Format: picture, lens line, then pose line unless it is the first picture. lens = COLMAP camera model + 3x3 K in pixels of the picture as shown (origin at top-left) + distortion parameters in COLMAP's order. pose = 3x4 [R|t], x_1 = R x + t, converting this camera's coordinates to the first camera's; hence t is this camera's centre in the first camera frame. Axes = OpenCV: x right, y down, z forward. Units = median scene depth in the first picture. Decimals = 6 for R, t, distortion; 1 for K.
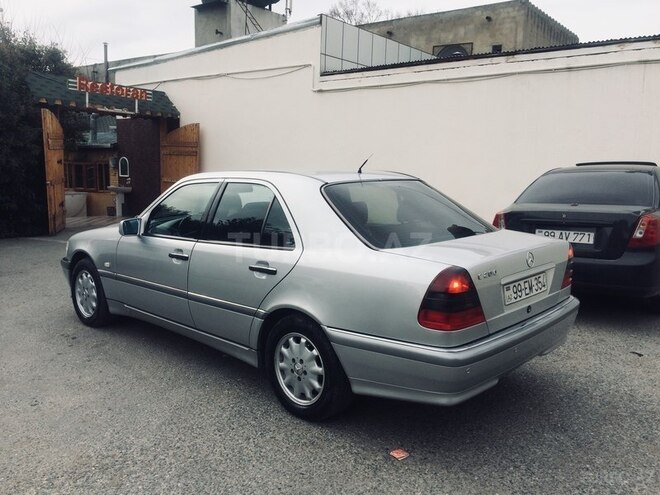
lens RADIAL K [[558.1, 0, 330.9], [0, 558.1, 247.1], [0, 0, 1]] dist [0.084523, -0.107865]
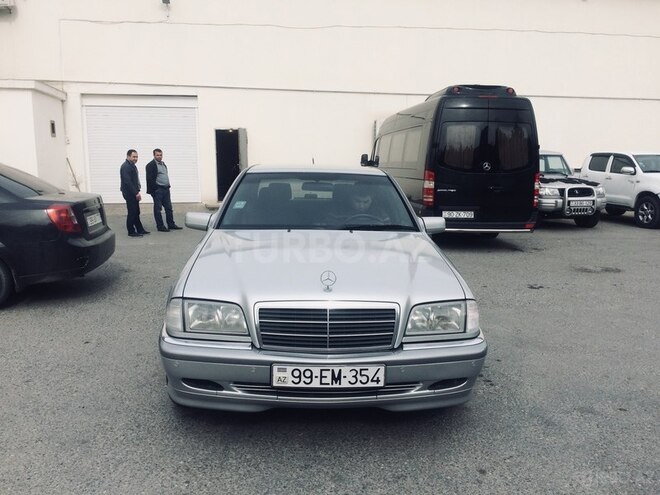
lens RADIAL K [[558.1, 0, 330.9], [0, 558.1, 247.1], [0, 0, 1]] dist [0.084523, -0.107865]
pose [[-0.717738, -0.112706, 0.687131, -1.021607], [0.084988, 0.965256, 0.247098, -0.288441], [-0.691107, 0.235749, -0.683223, 2.026787]]
